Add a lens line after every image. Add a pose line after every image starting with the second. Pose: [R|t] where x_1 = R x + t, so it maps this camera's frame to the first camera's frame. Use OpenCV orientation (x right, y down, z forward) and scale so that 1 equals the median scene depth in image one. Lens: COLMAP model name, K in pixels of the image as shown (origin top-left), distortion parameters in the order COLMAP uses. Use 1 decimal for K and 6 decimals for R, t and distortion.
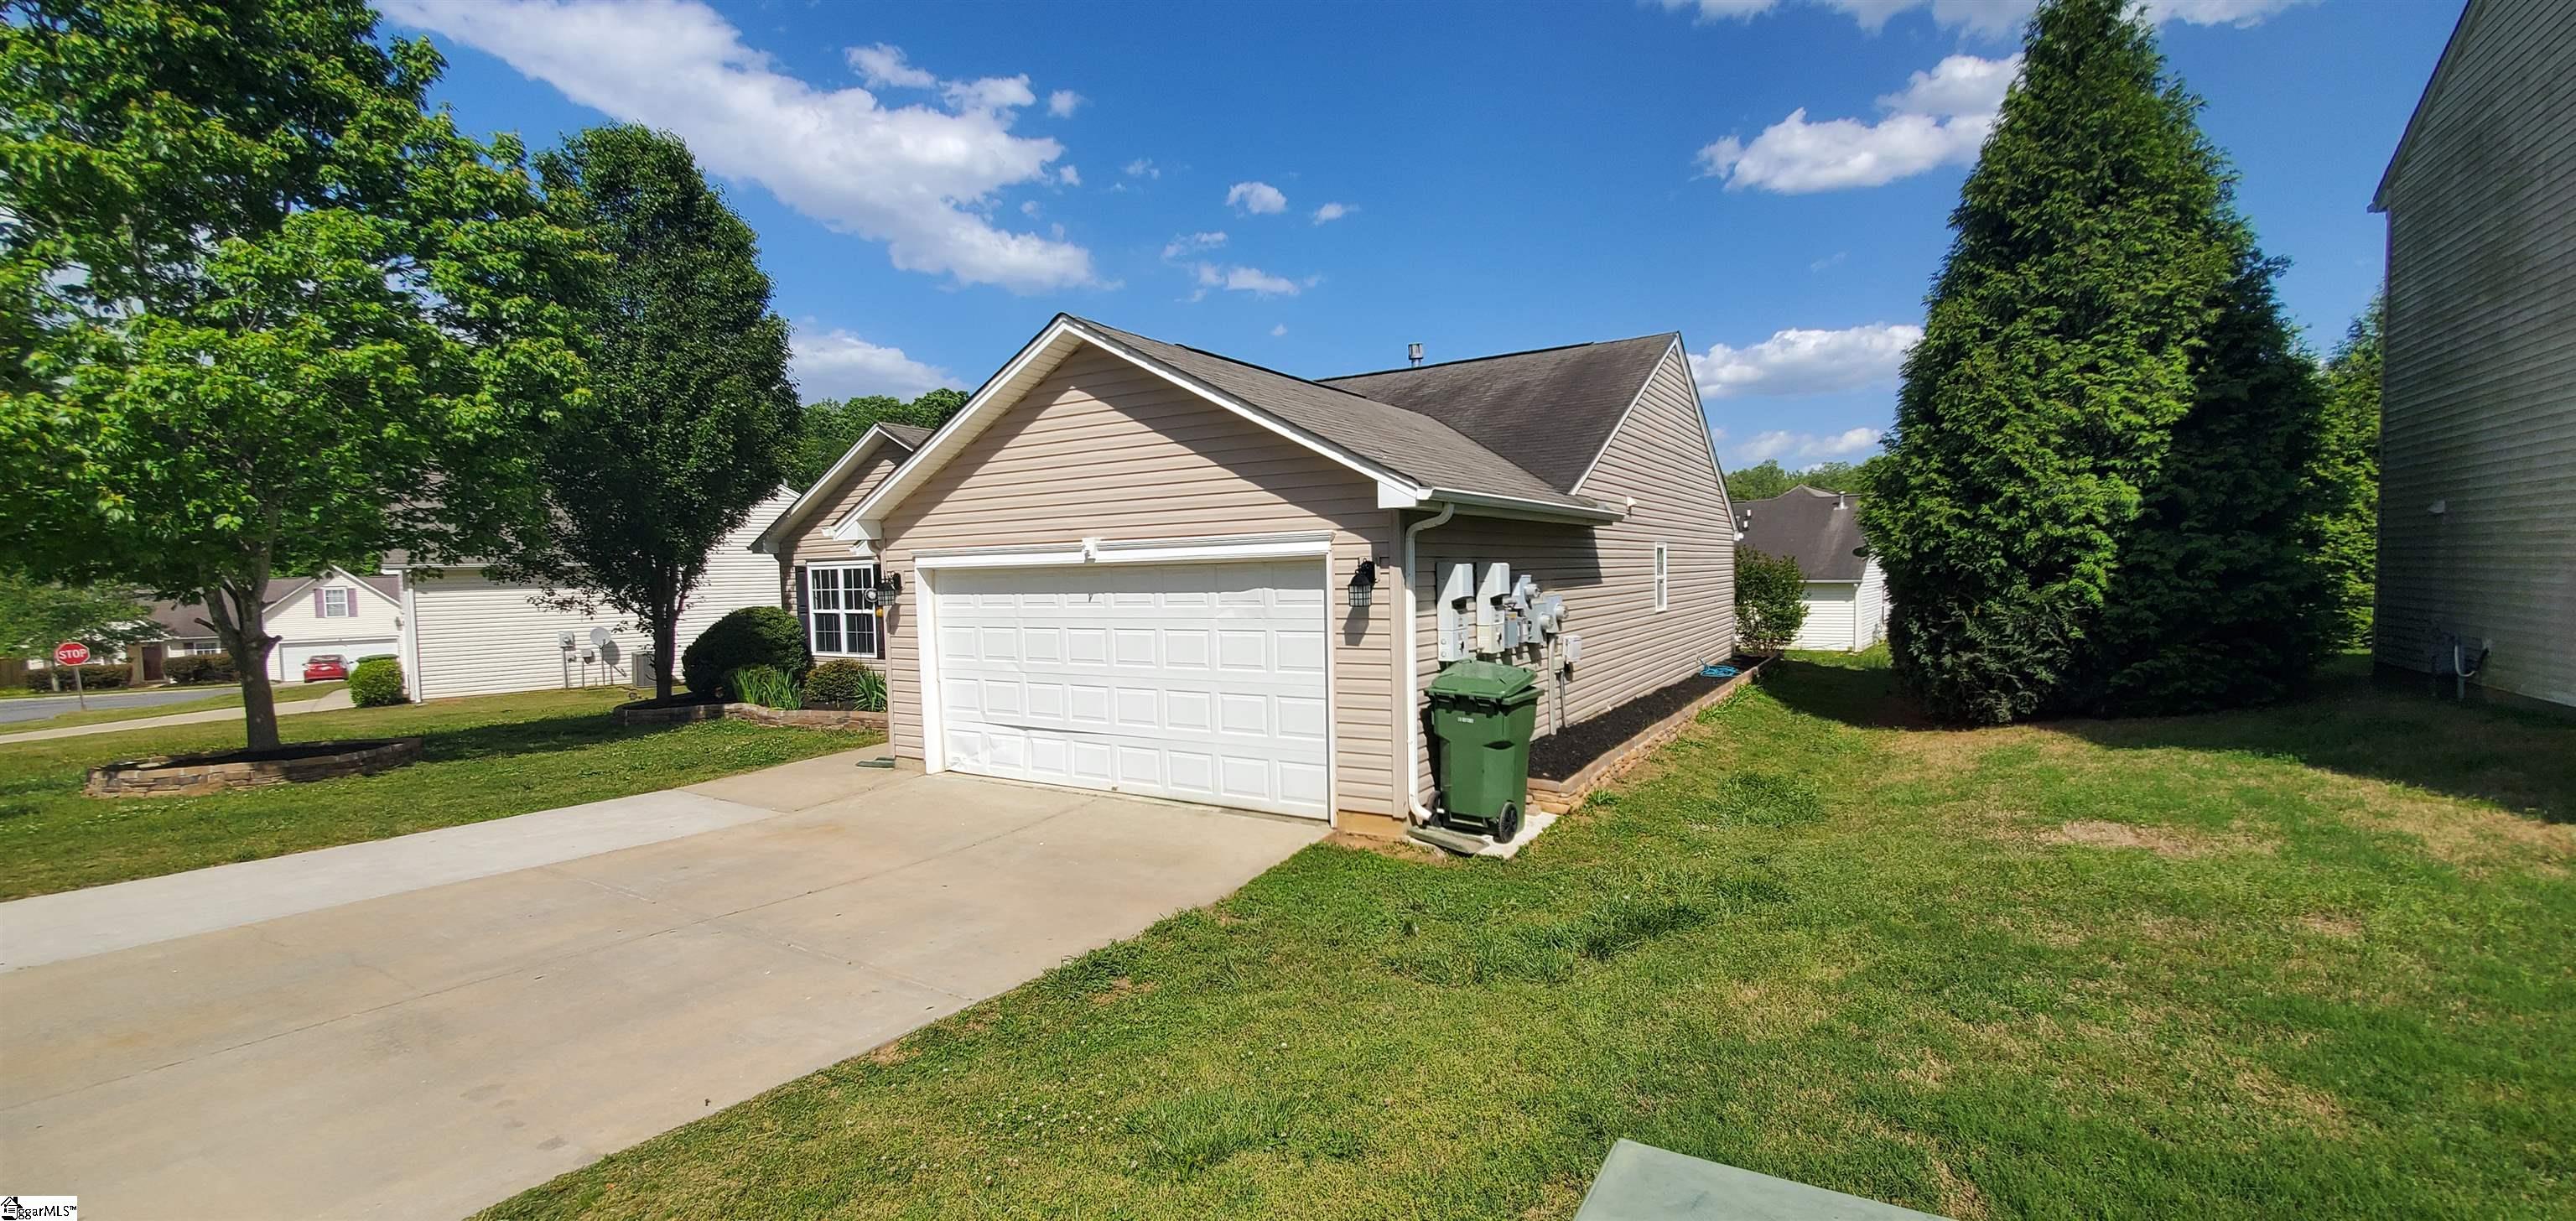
lens RADIAL K [[1025.3, 0, 1286.0], [0, 1025.3, 632.5], [0, 0, 1]] dist [-0.000527, 0.000190]
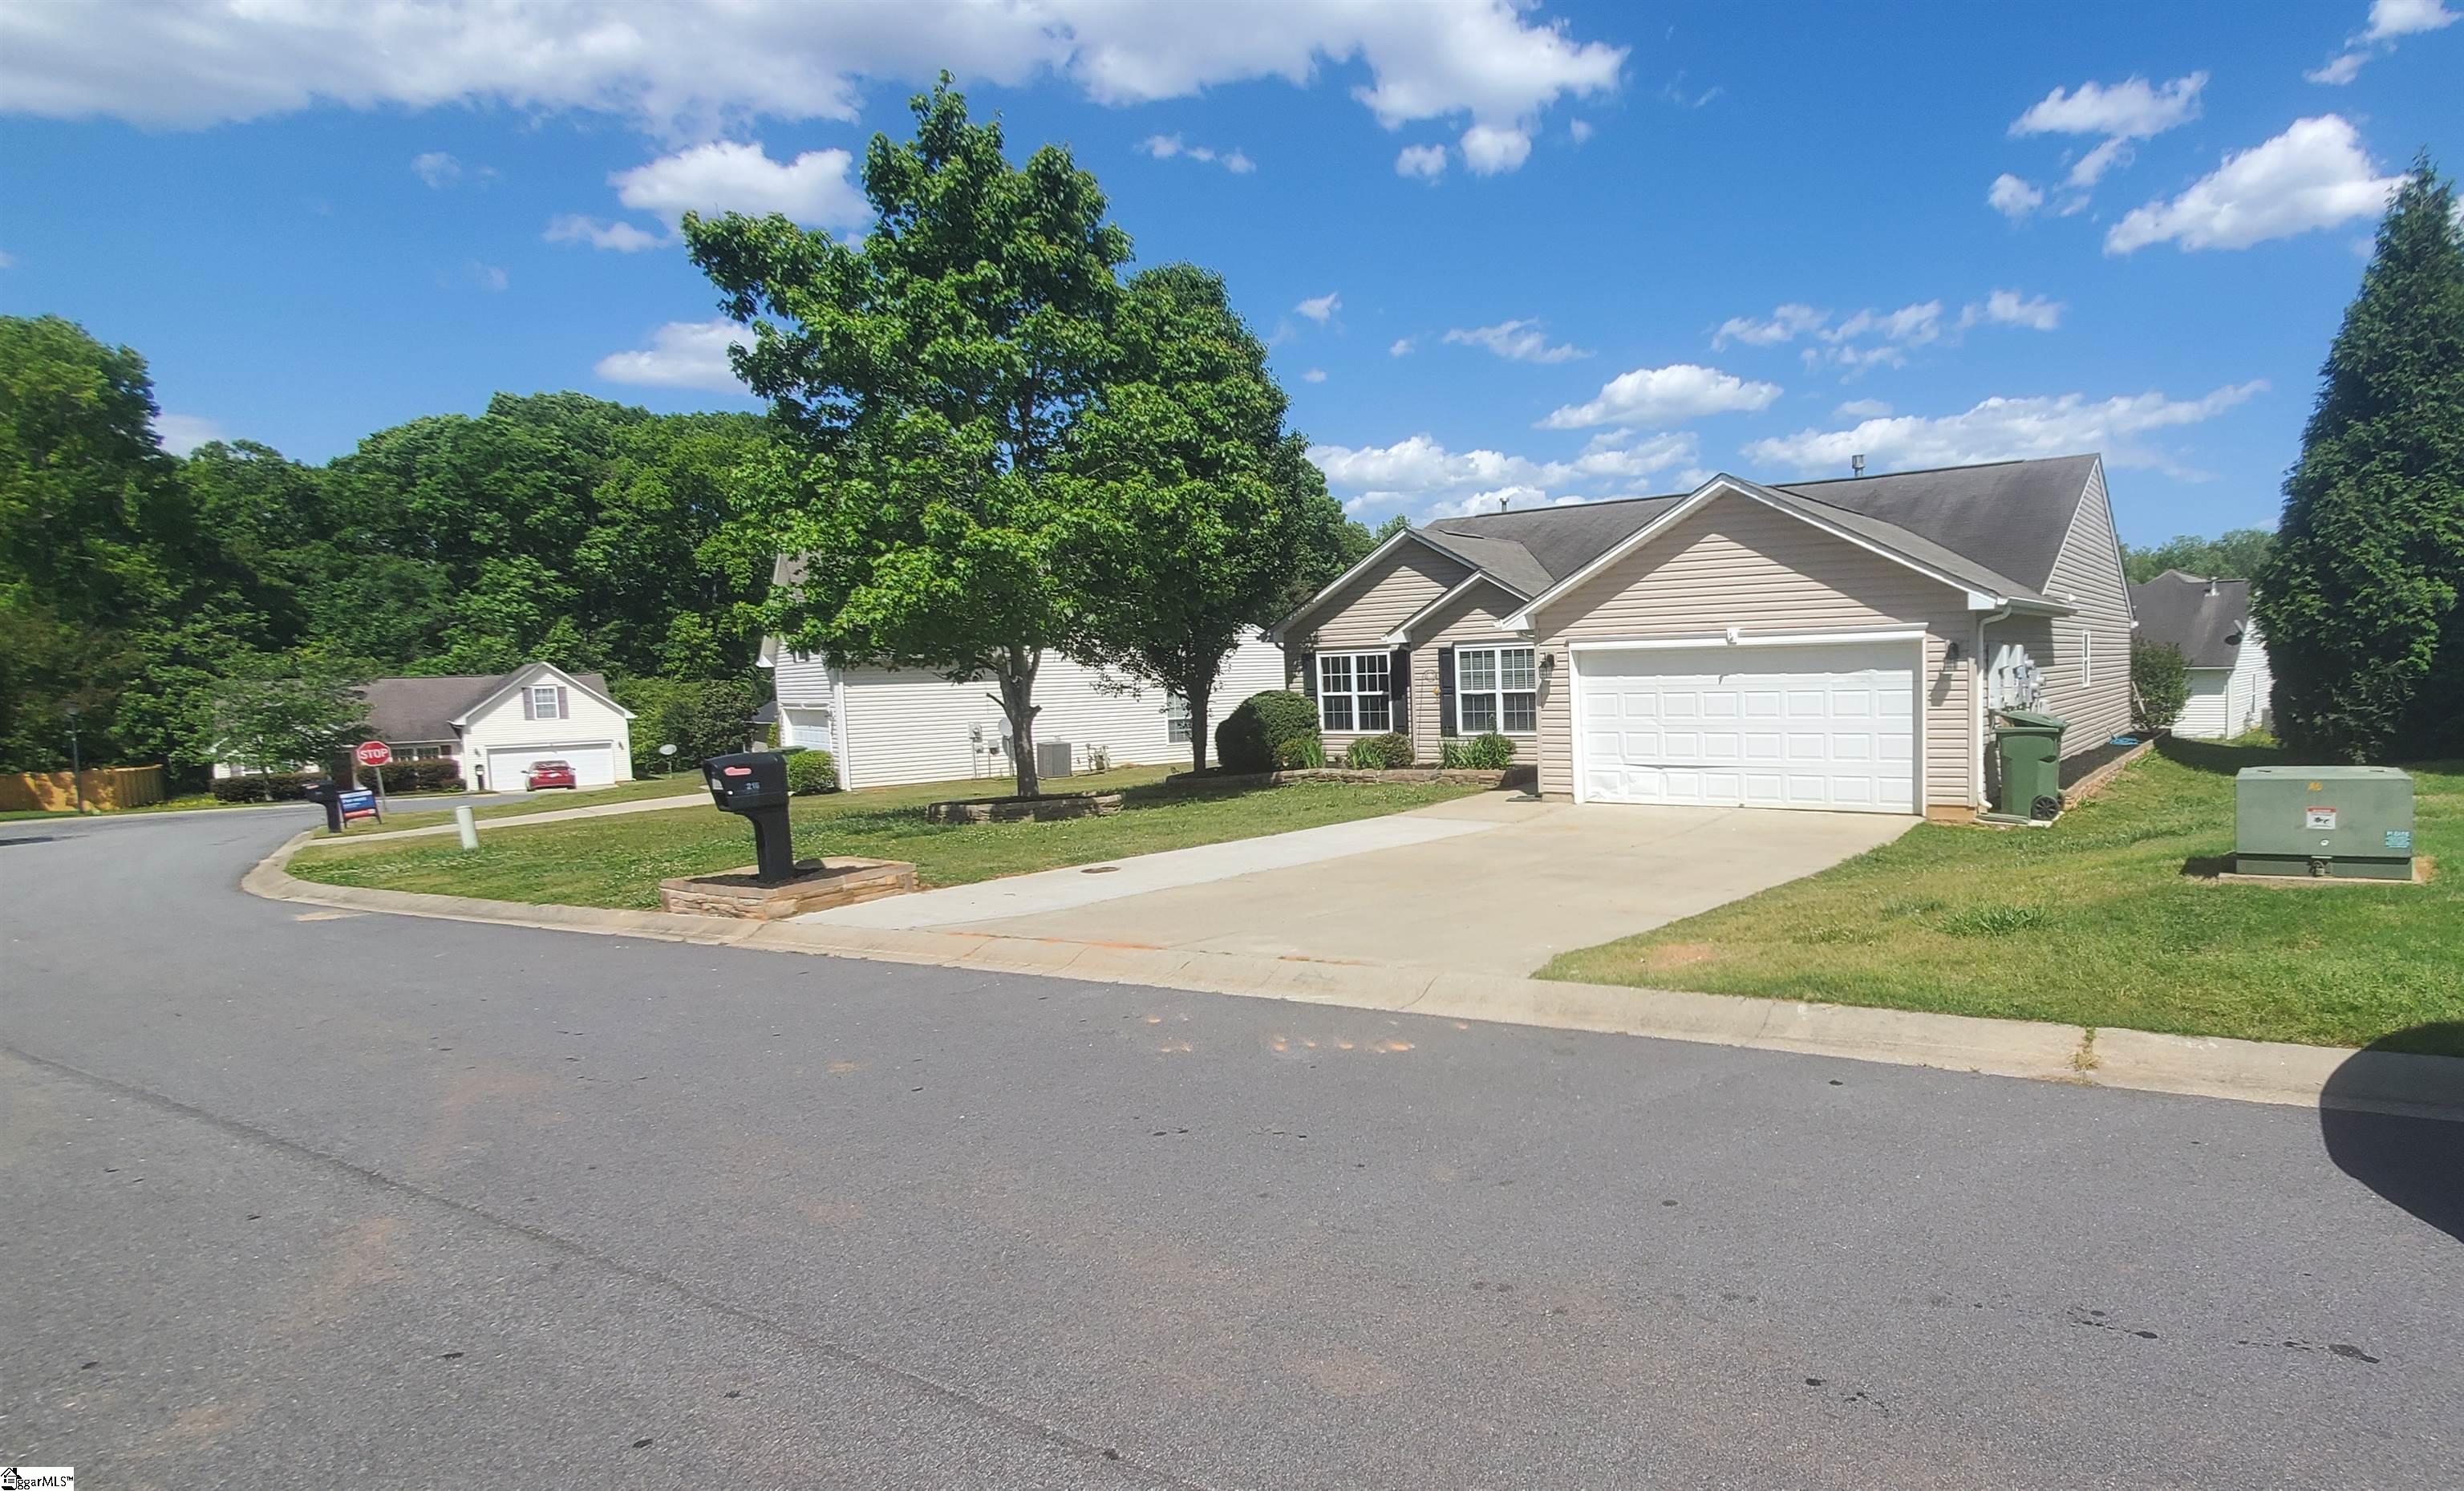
lens RADIAL K [[1740.2, 0, 1240.1], [0, 1740.2, 814.7], [0, 0, 1]] dist [-0.011762, 0.000963]
pose [[0.999844, -0.006285, 0.016477, -0.778162], [0.005989, 0.999821, 0.017944, 0.102116], [-0.016586, -0.017842, 0.999703, -1.206103]]
